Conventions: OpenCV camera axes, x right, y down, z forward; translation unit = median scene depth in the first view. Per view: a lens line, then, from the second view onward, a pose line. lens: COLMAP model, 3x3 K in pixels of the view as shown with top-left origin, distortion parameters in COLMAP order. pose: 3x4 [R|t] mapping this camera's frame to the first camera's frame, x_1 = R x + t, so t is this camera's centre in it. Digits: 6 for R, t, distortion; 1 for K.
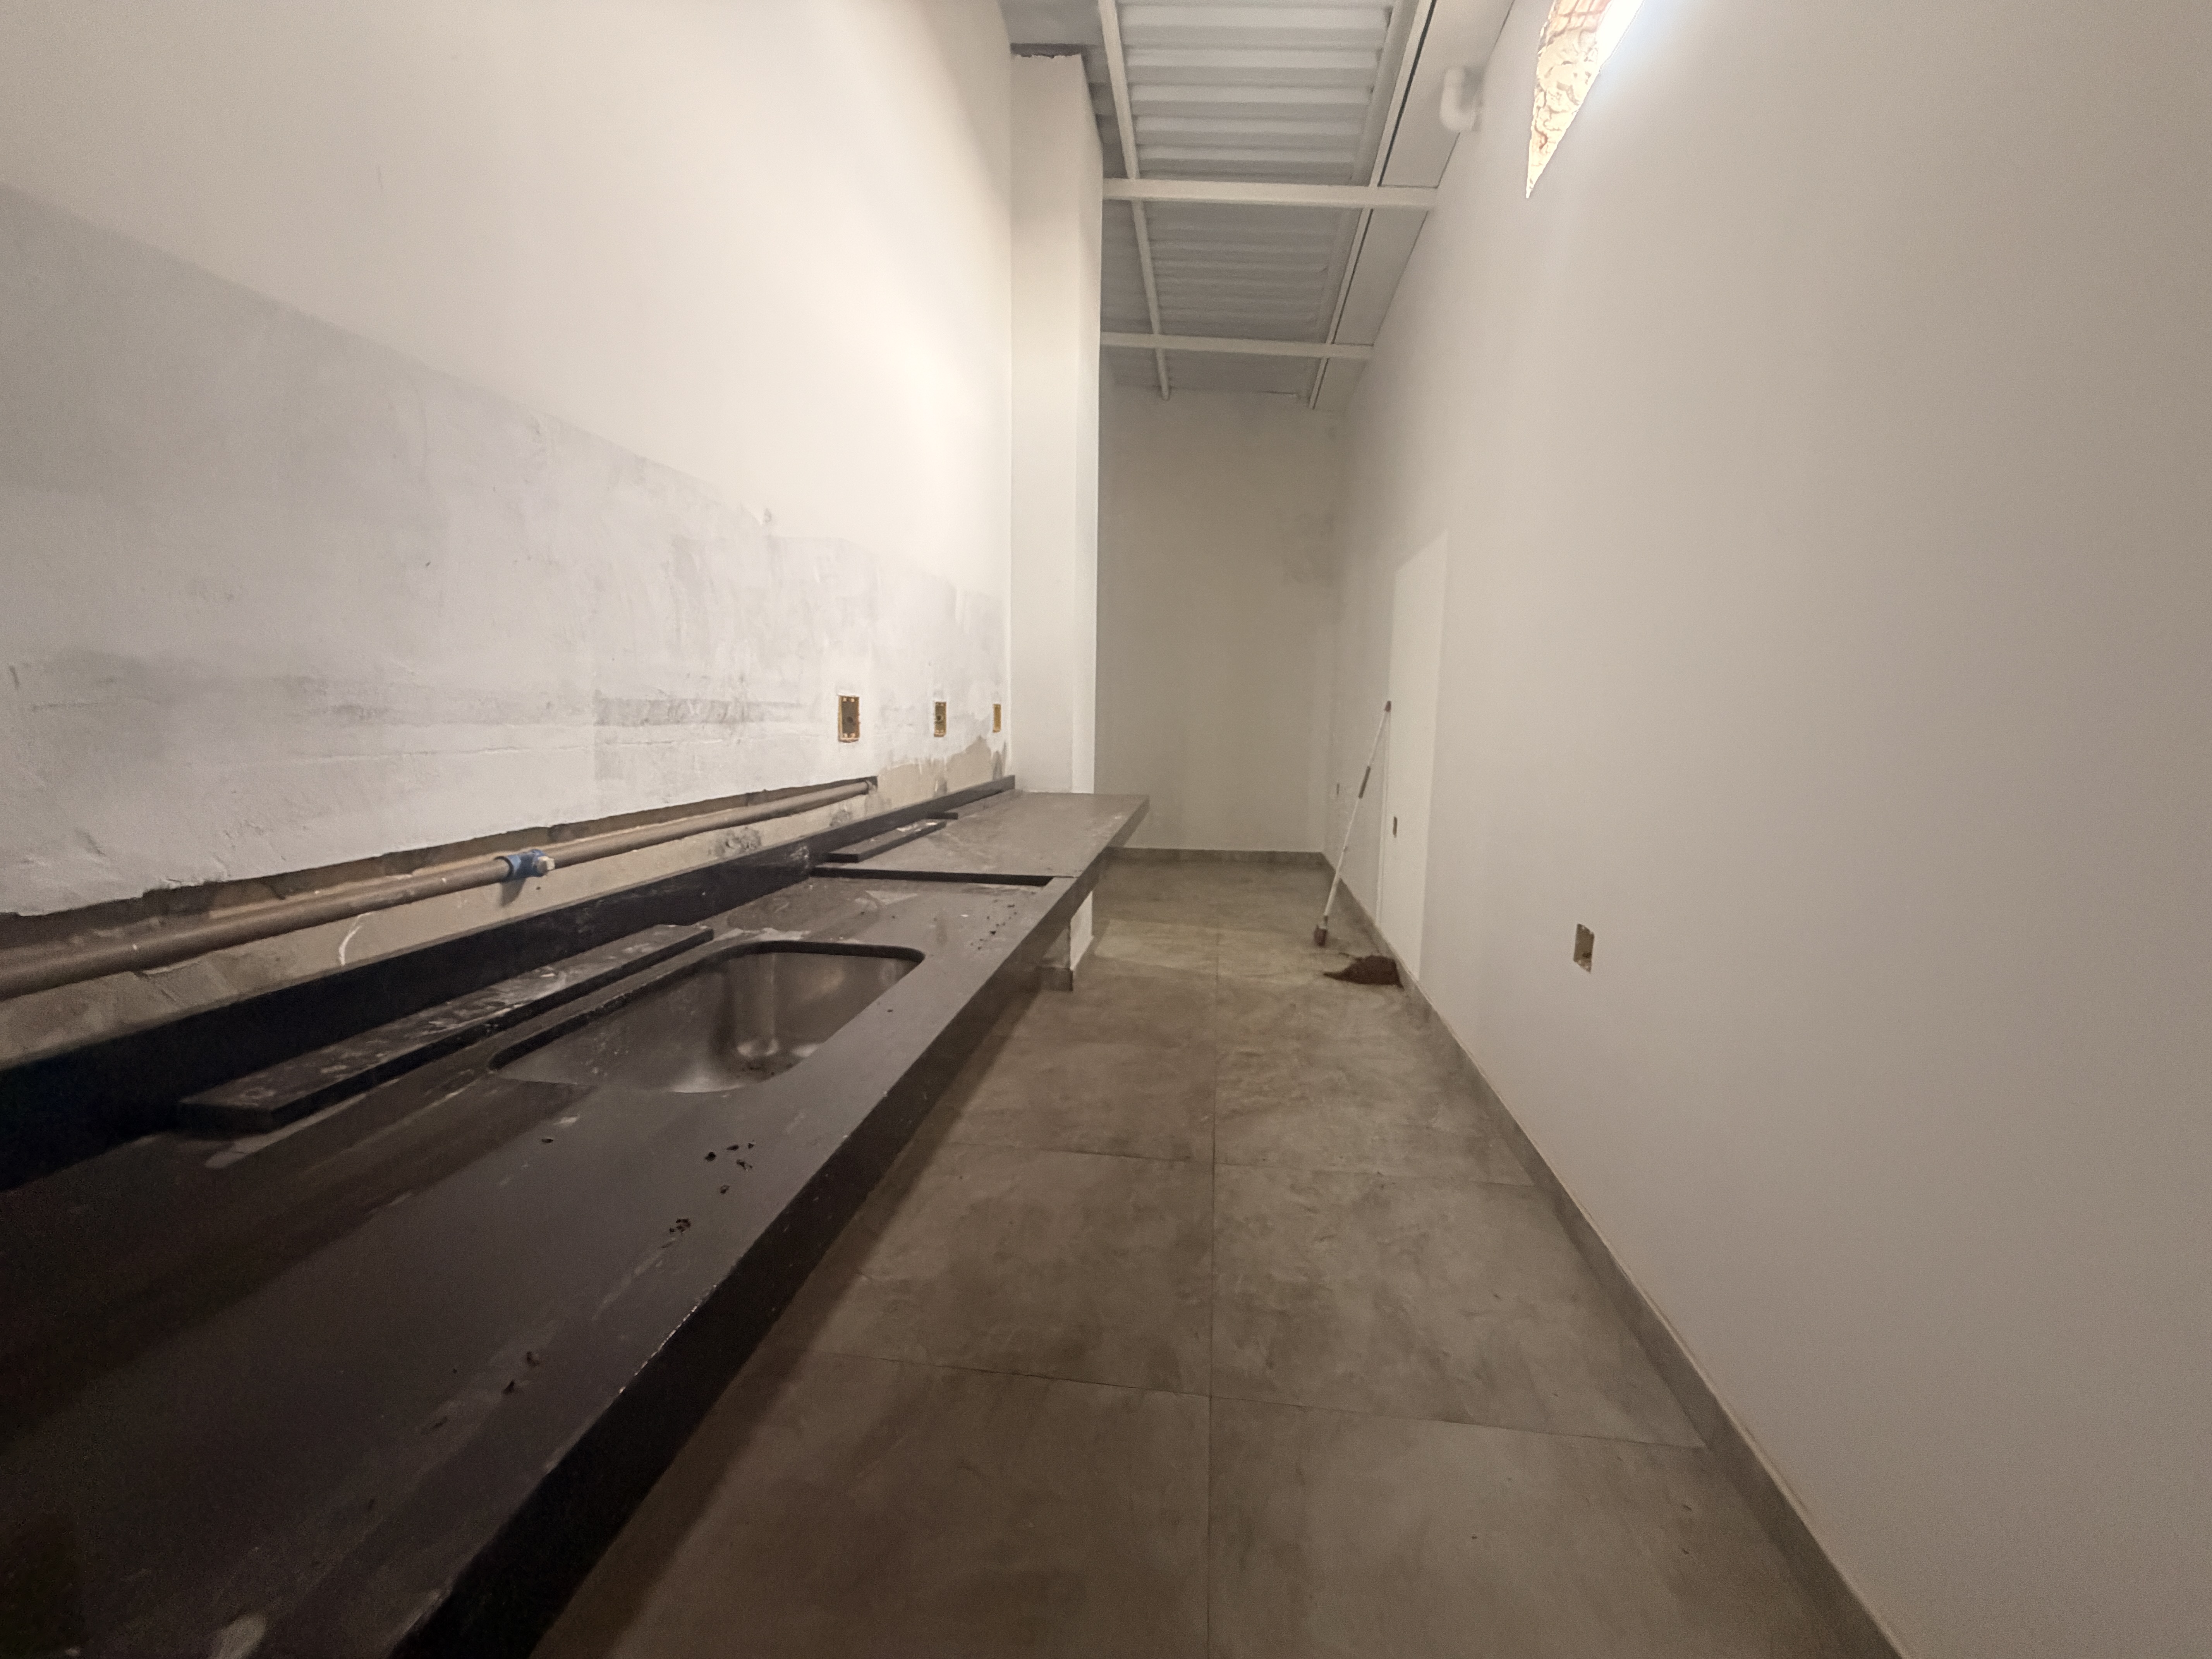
lens RADIAL K [[886.5, 0, 1098.7], [0, 886.5, 828.2], [0, 0, 1]] dist [-0.001081, 0.000324]
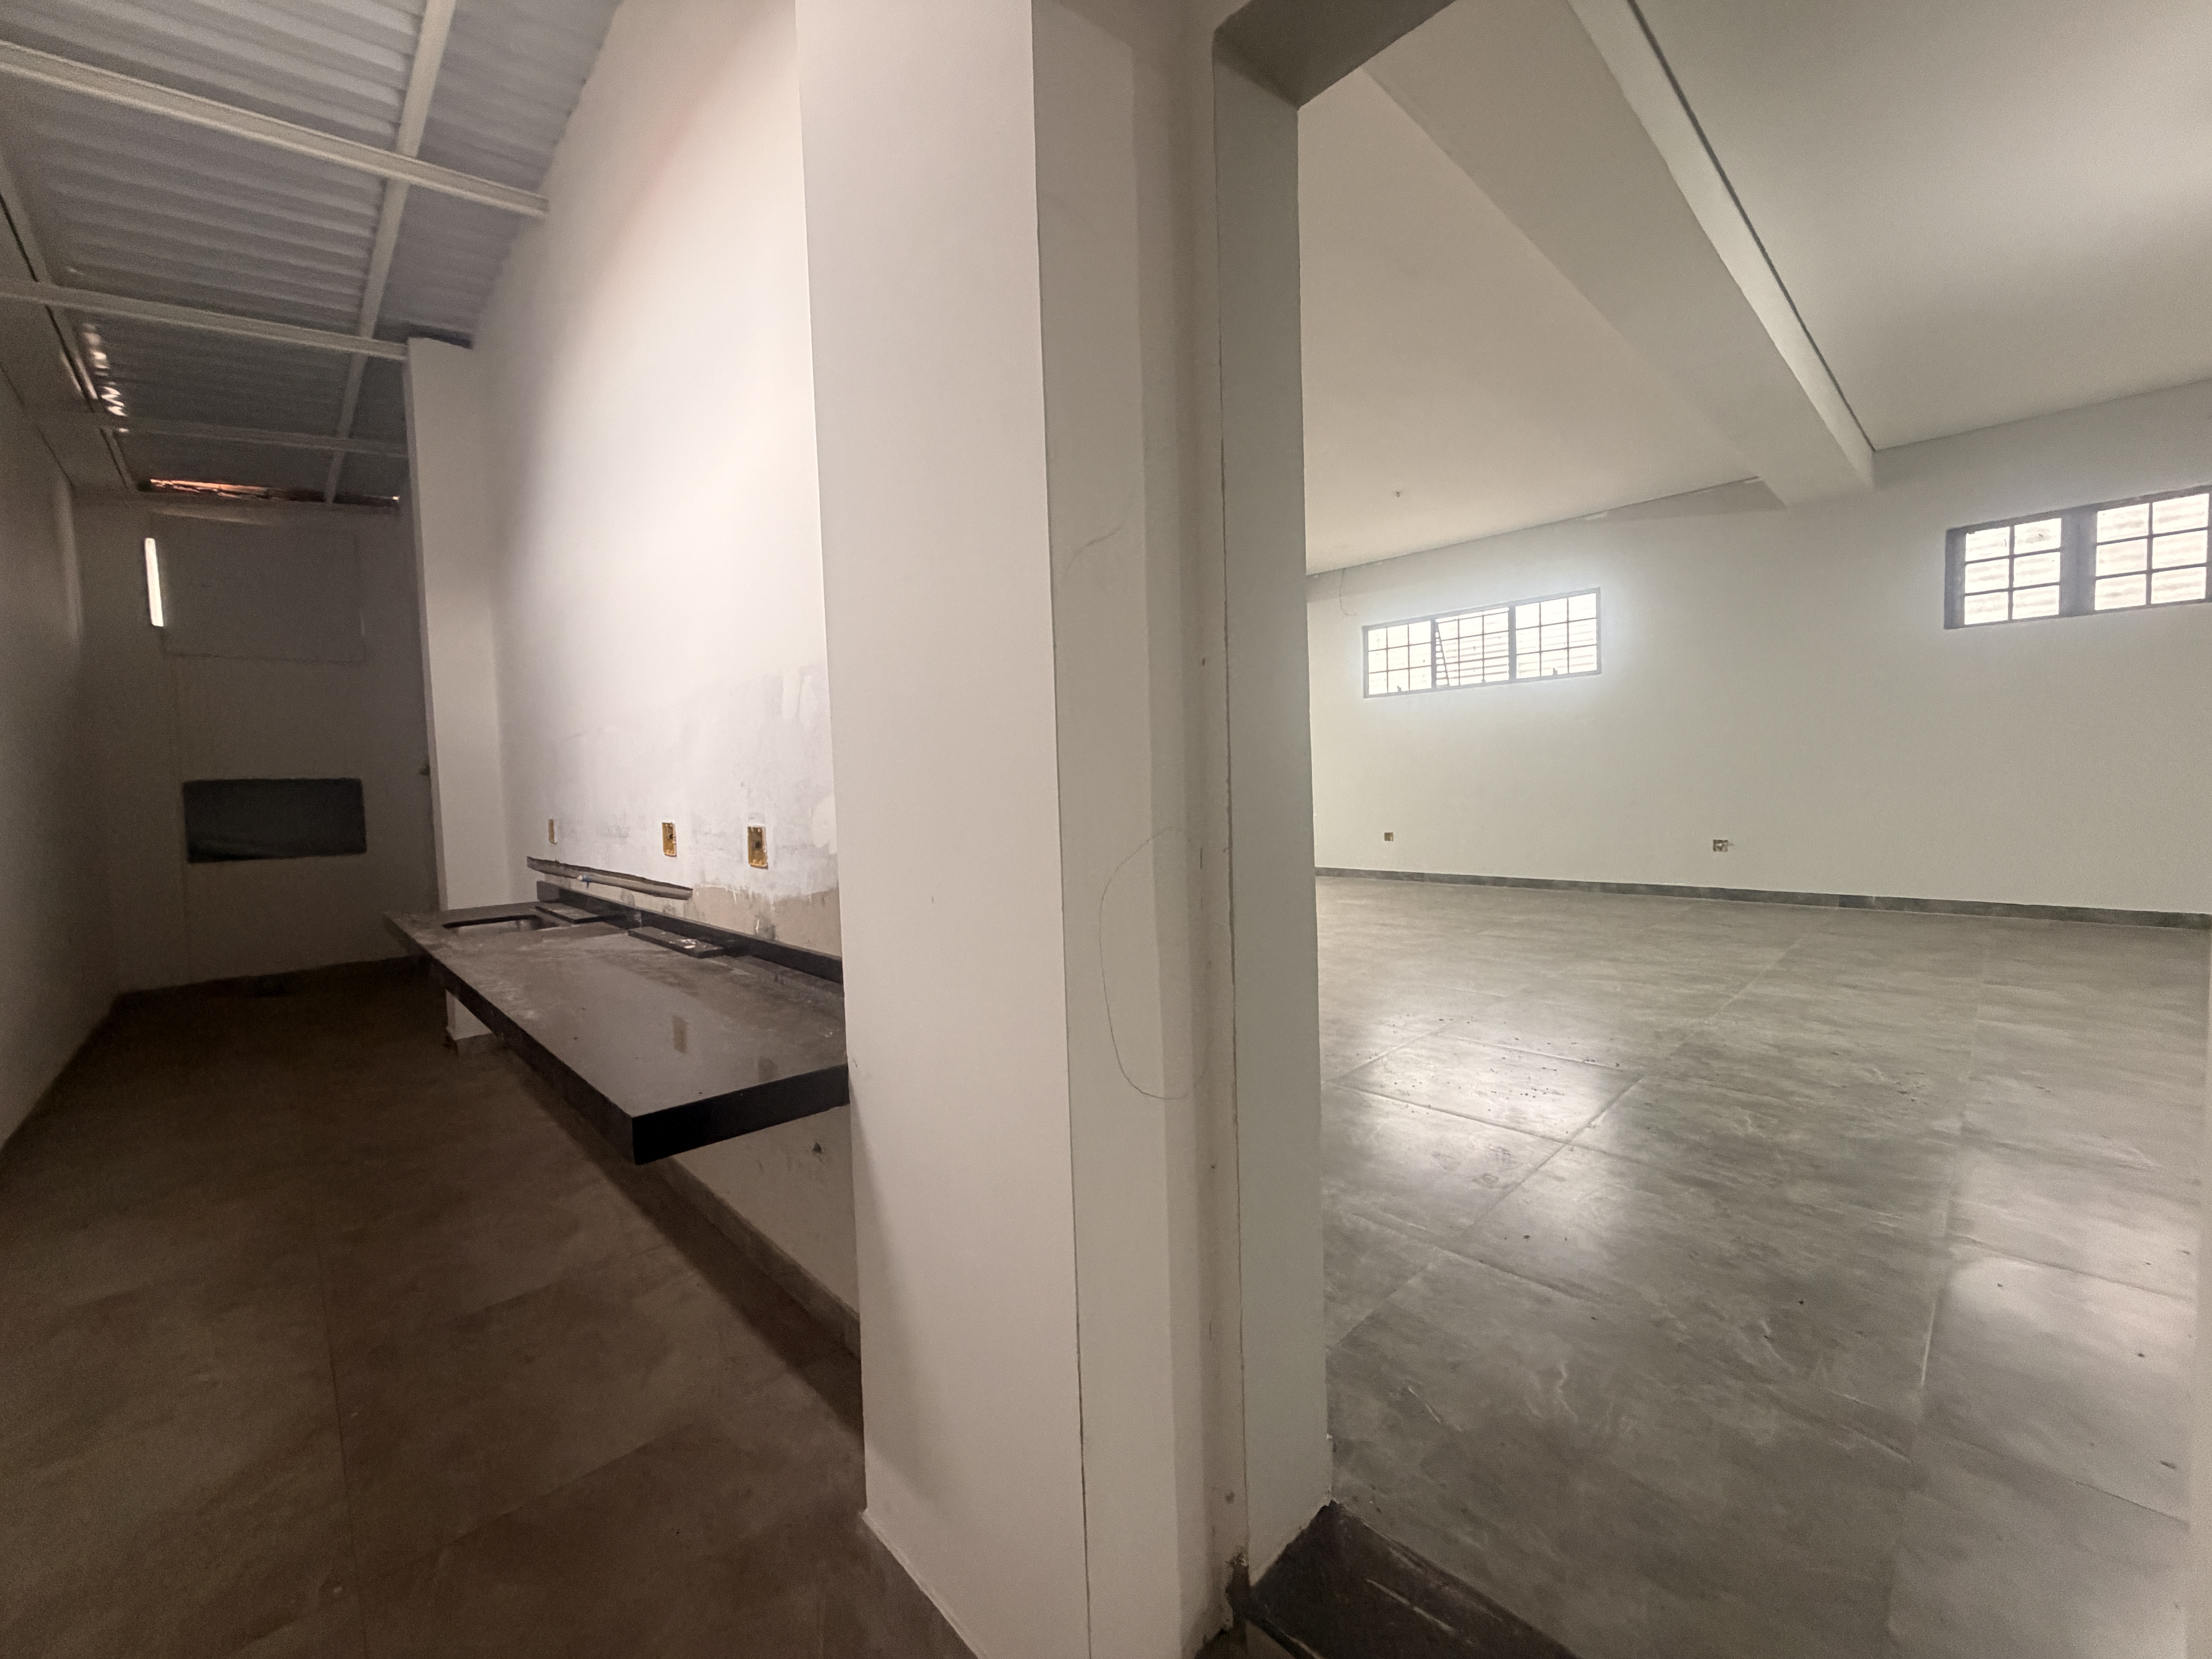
lens RADIAL K [[886.5, 0, 1095.5], [0, 886.5, 837.3], [0, 0, 1]] dist [-0.001081, 0.000324]
pose [[-0.631353, 0.047917, -0.774014, 0.306965], [-0.082003, 0.988368, 0.128076, -0.308445], [0.771148, 0.144333, -0.620080, 2.051277]]
